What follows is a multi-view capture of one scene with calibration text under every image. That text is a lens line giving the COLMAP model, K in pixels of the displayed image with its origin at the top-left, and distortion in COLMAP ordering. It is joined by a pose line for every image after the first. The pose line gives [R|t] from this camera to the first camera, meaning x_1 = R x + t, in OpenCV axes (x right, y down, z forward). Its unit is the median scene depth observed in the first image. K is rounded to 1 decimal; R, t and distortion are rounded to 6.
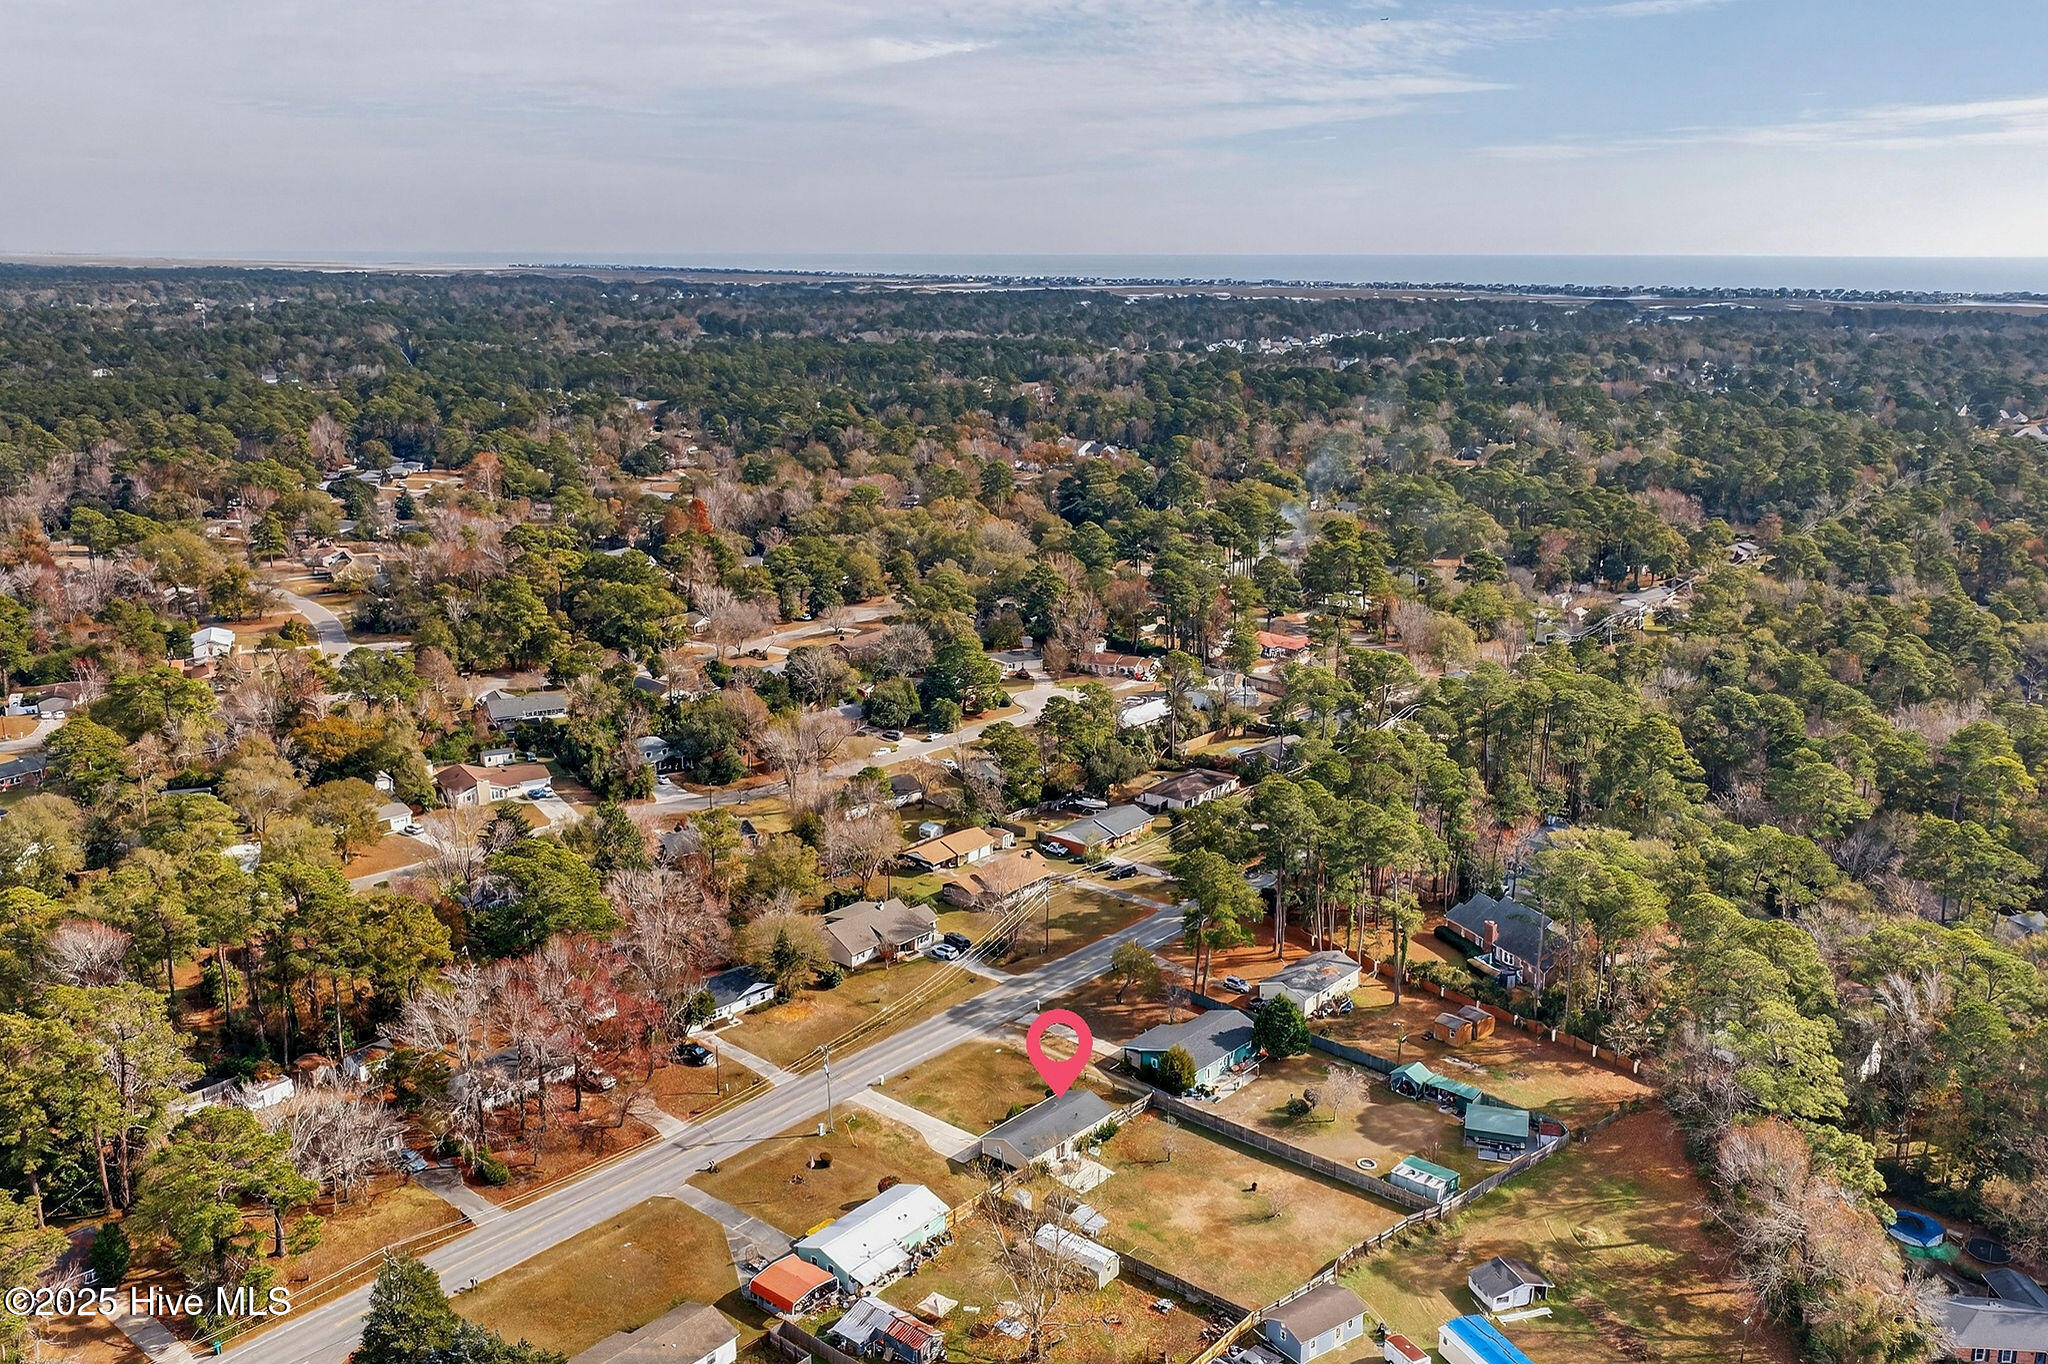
lens RADIAL K [[1737.0, 0, 1016.8], [0, 1737.0, 691.0], [0, 0, 1]] dist [-0.017537, 0.051615]
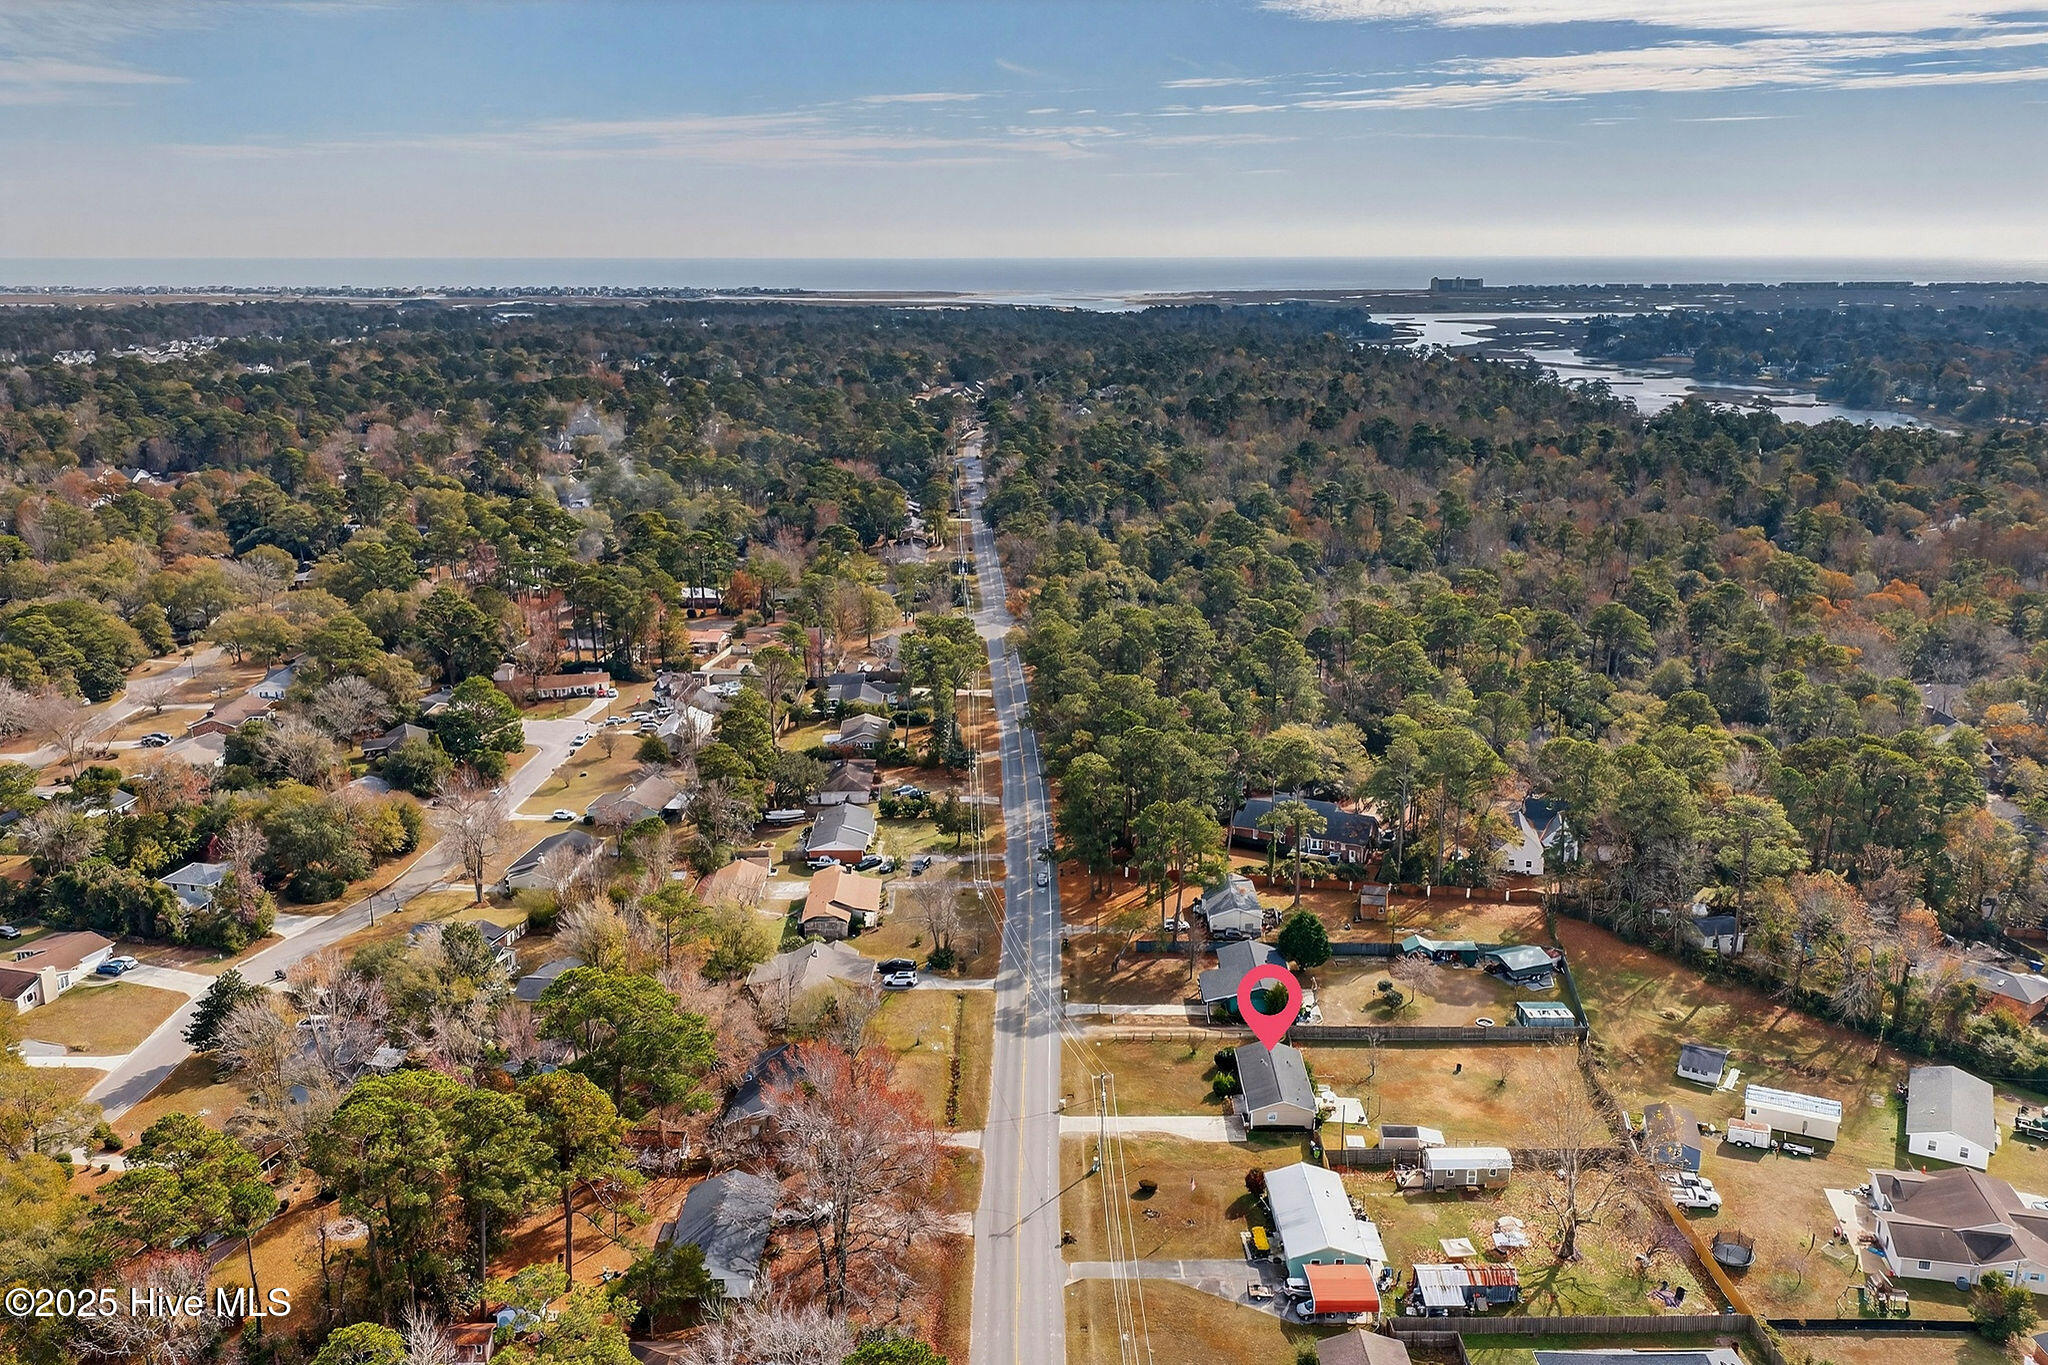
lens RADIAL K [[1737.0, 0, 1017.7], [0, 1737.0, 672.7], [0, 0, 1]] dist [-0.017537, 0.051615]
pose [[0.750885, -0.159315, 0.640929, -0.437633], [0.167643, 0.984661, 0.048352, -0.033429], [-0.638801, 0.071140, 0.766076, 0.199685]]
